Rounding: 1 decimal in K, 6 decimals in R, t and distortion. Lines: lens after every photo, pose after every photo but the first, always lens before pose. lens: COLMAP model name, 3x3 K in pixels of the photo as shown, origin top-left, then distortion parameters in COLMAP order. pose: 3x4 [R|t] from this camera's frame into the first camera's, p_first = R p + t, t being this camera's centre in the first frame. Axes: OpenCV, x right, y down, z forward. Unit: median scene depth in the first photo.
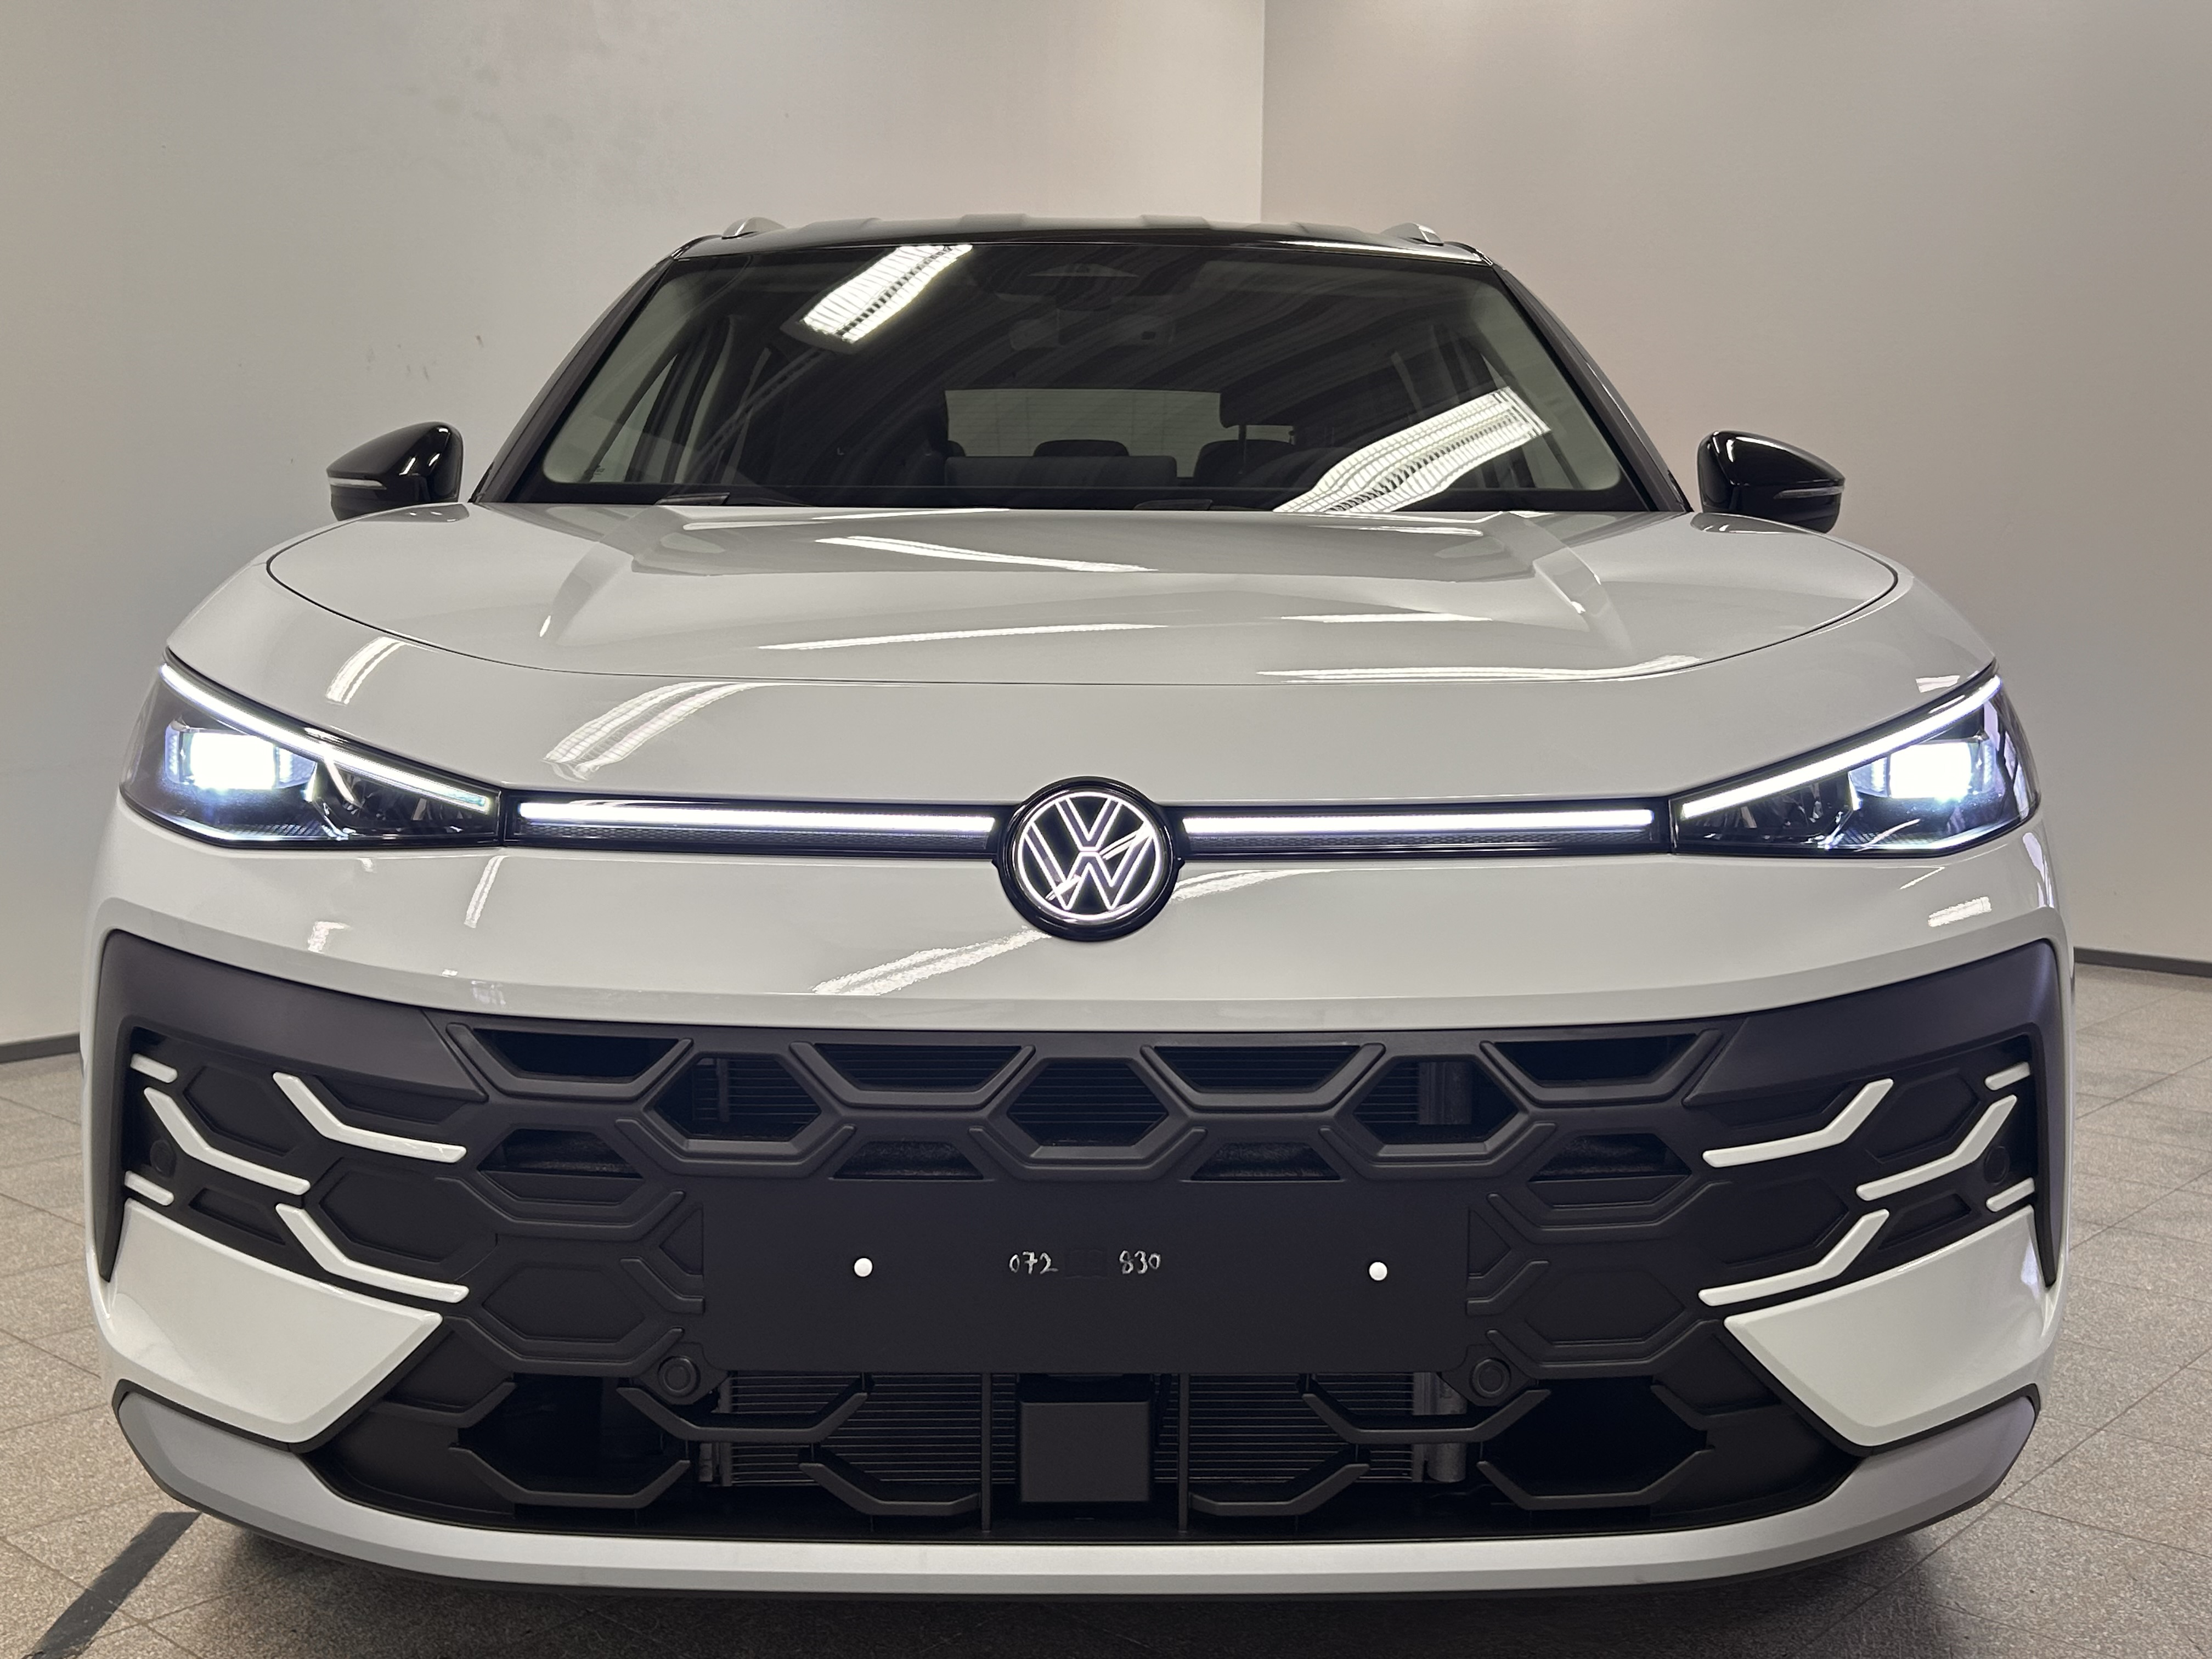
lens RADIAL K [[2284.6, 0, 1108.7], [0, 2284.6, 830.7], [0, 0, 1]] dist [0.083906, 0.000000]
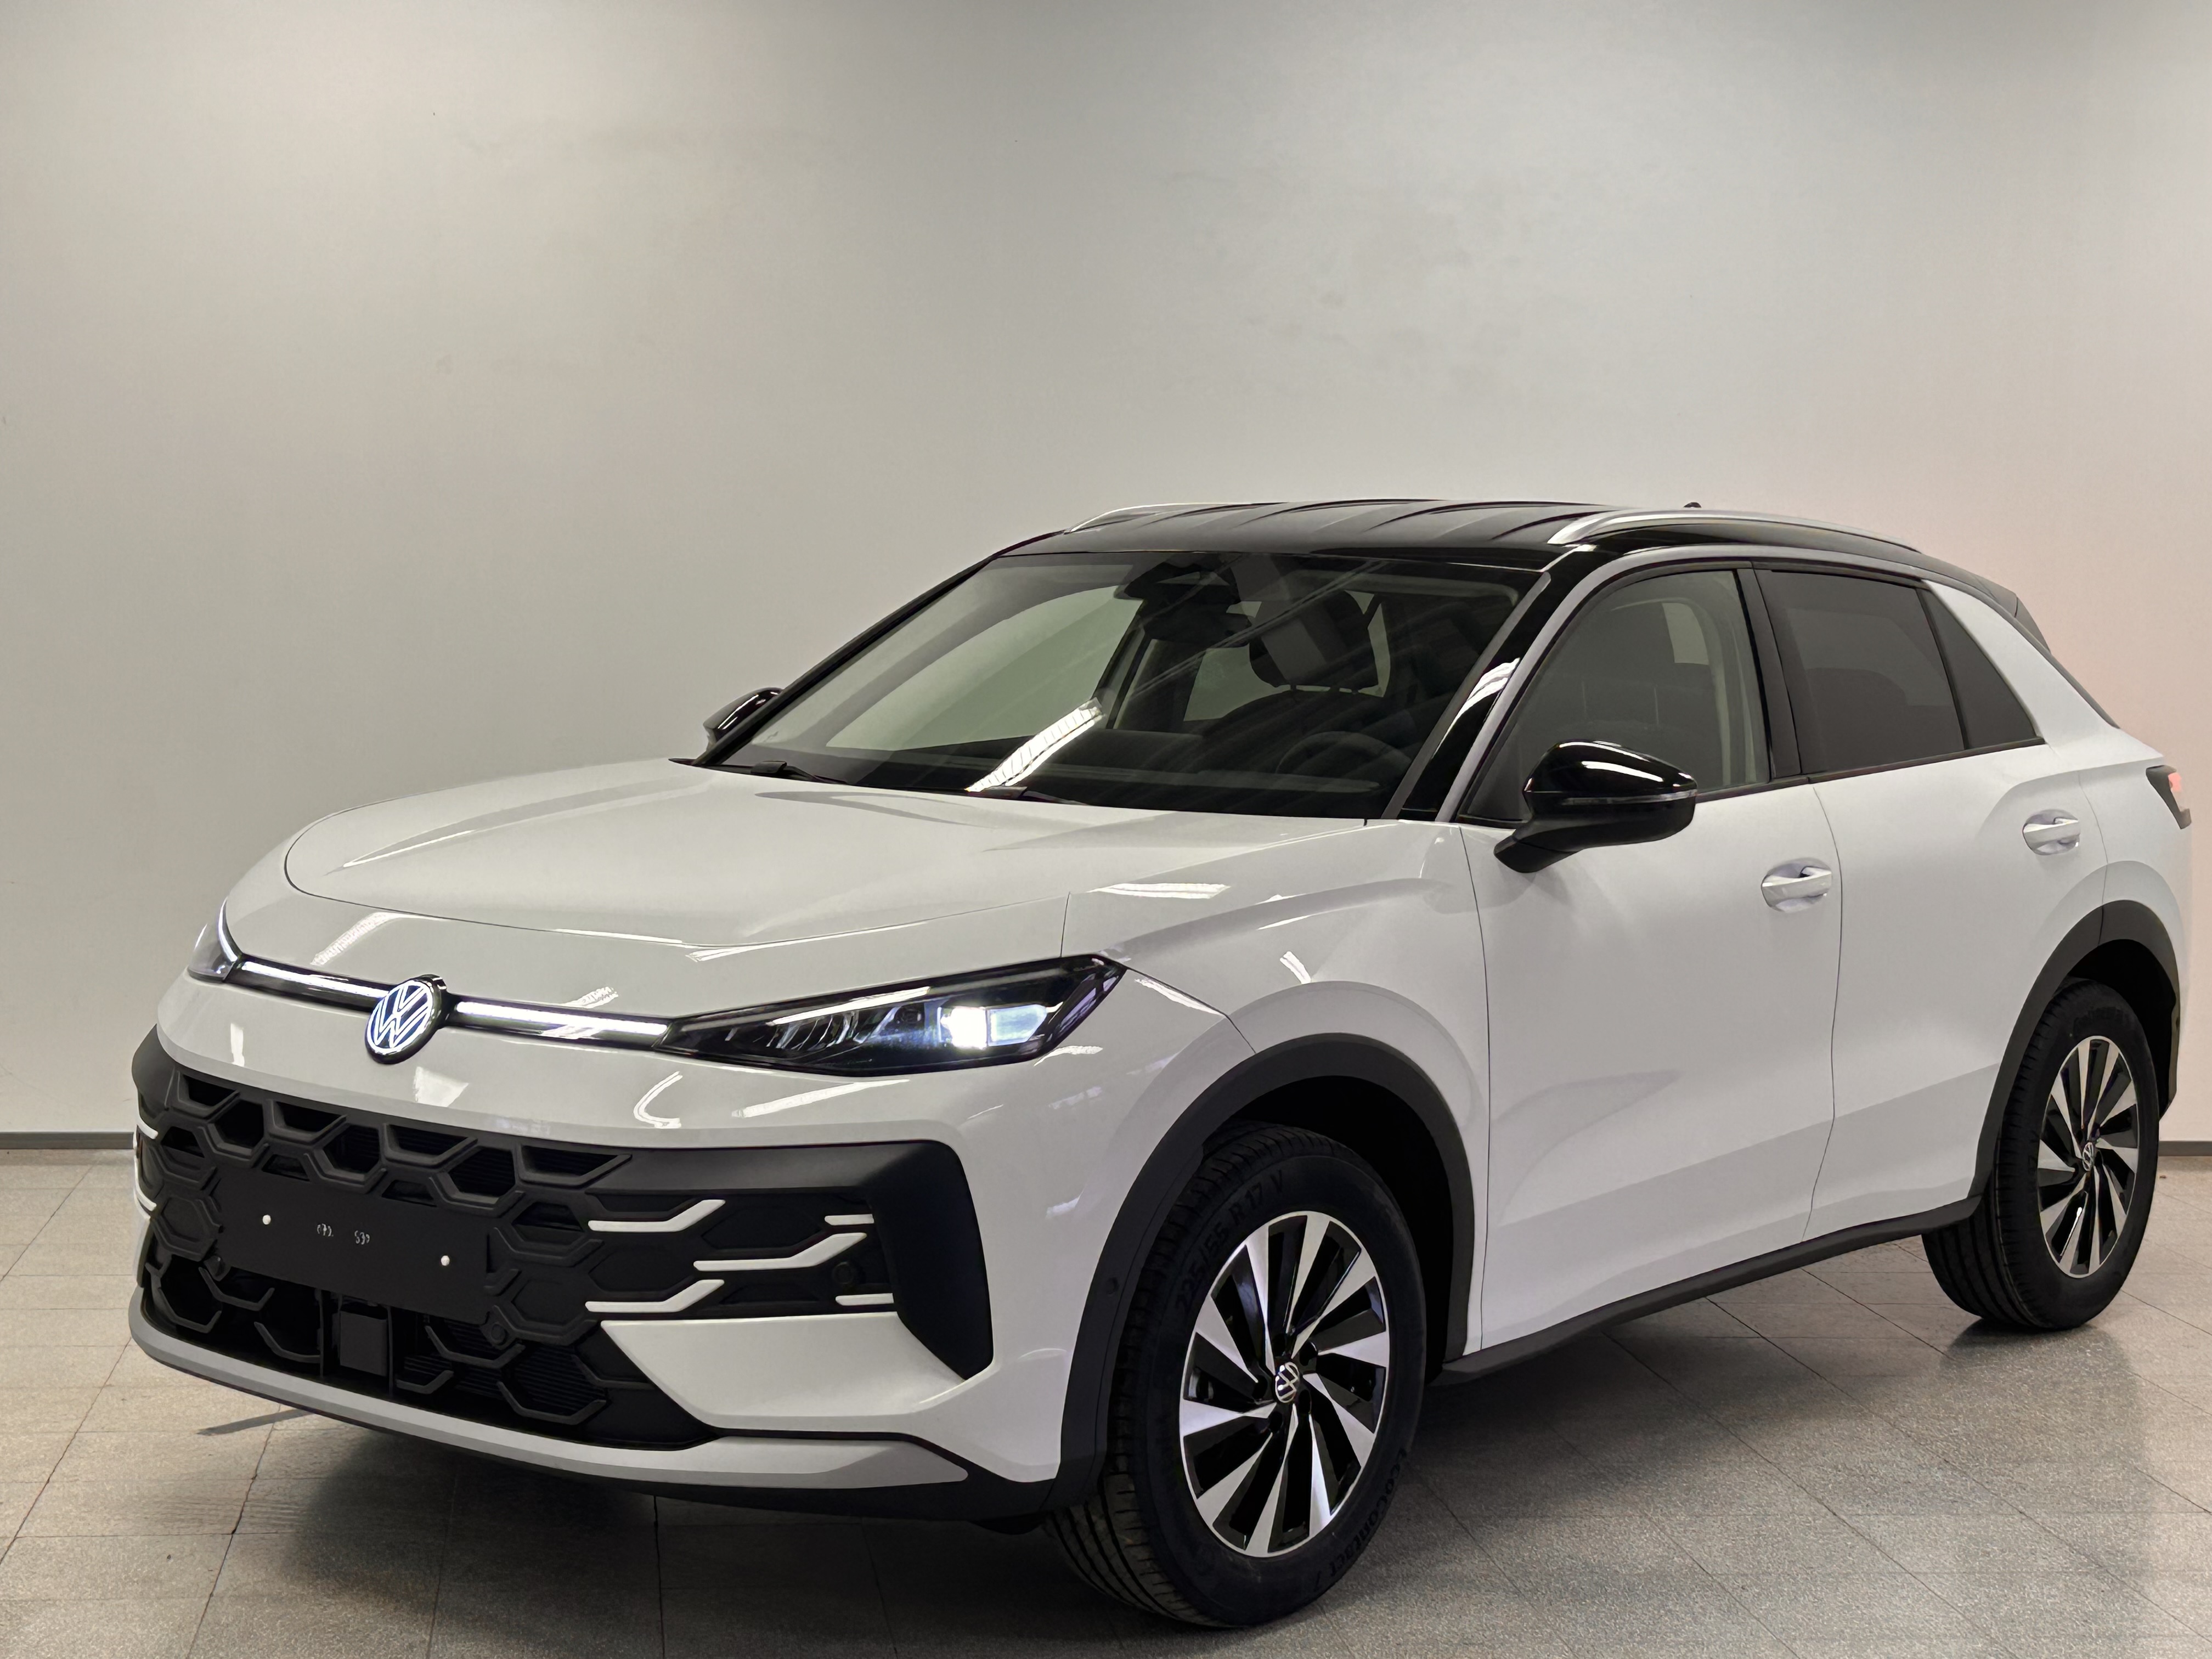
lens RADIAL K [[3518.5, 0, 1111.2], [0, 3518.5, 820.3], [0, 0, 1]] dist [-0.105793, 0.000000]
pose [[0.772147, 0.056617, -0.632917, 2.159366], [-0.102447, 0.994085, -0.036058, -0.101384], [0.627131, 0.092682, 0.773380, -0.795494]]
